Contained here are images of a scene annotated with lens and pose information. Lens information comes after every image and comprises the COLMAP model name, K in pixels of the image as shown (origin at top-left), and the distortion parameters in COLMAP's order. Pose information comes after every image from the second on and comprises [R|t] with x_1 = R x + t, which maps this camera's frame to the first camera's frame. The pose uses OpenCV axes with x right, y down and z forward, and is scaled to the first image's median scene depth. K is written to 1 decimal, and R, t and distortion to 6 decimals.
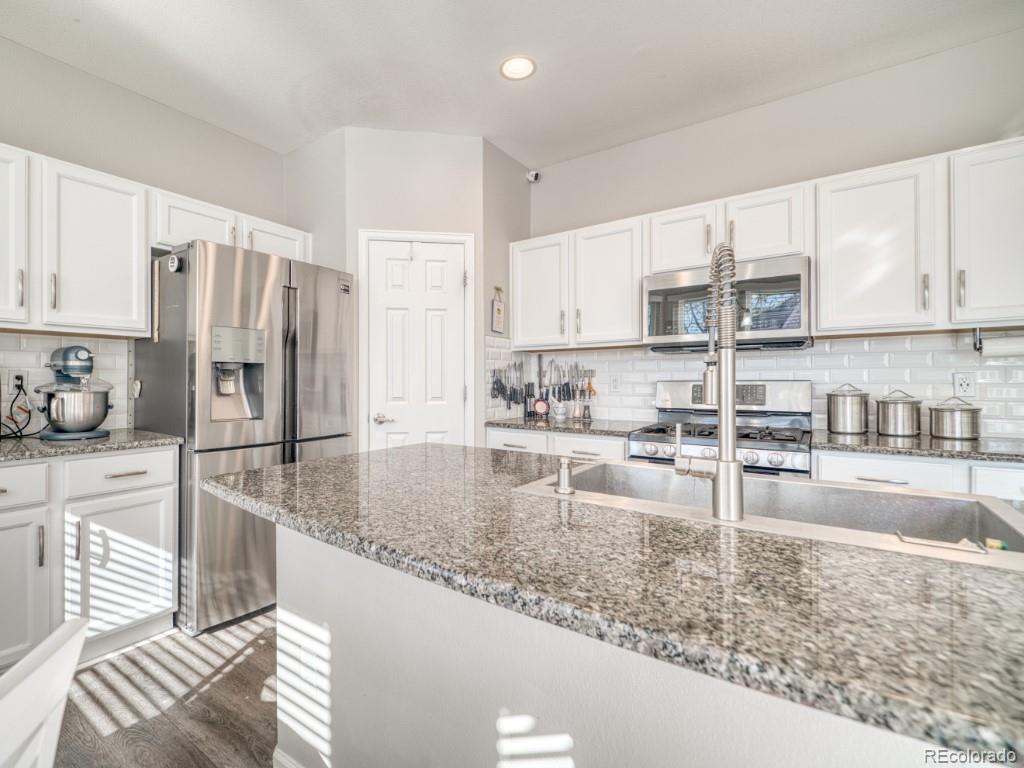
lens RADIAL K [[485.4, 0, 478.1], [0, 485.4, 380.2], [0, 0, 1]] dist [-0.003033, -0.005817]
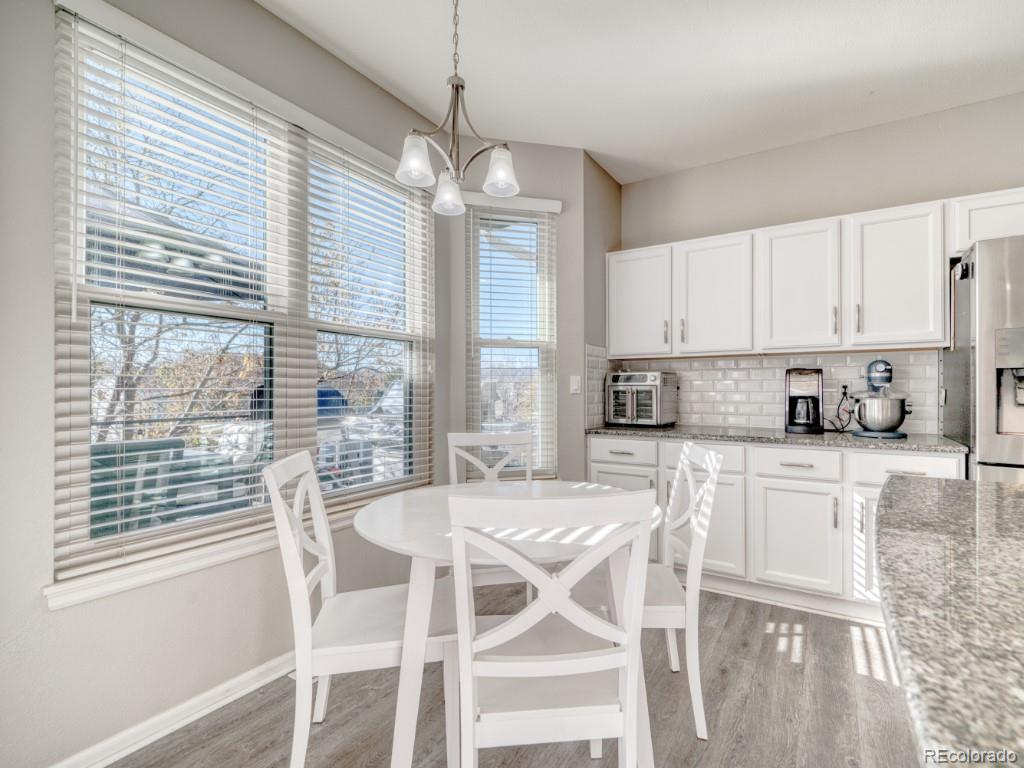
lens RADIAL K [[485.4, 0, 519.4], [0, 485.4, 389.6], [0, 0, 1]] dist [-0.003033, -0.005817]
pose [[0.060435, 0.001371, -0.998171, 0.268814], [0.005812, 0.999982, 0.001726, -0.004297], [0.998155, -0.005906, 0.060426, 0.029497]]
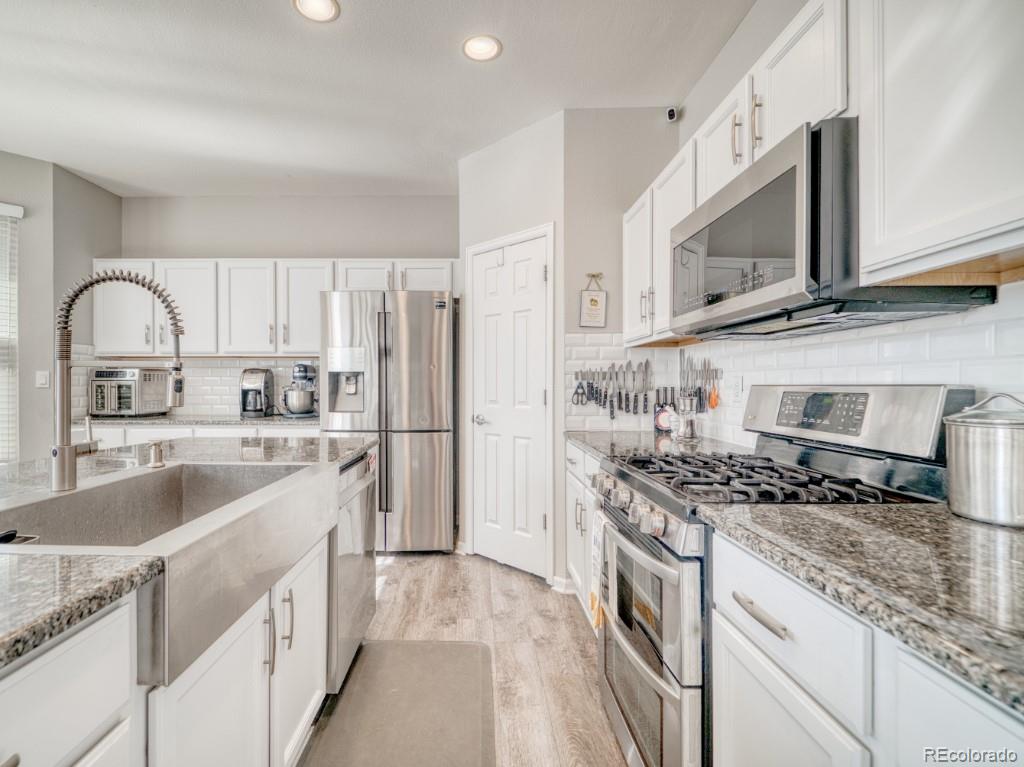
lens RADIAL K [[513.3, 0, 503.8], [0, 513.3, 383.9], [0, 0, 1]] dist [0.005291, -0.002007]
pose [[0.568296, 0.000640, -0.822824, 0.912844], [0.001542, 0.999997, 0.001842, -0.001844], [0.822823, -0.002315, 0.568293, 0.476672]]
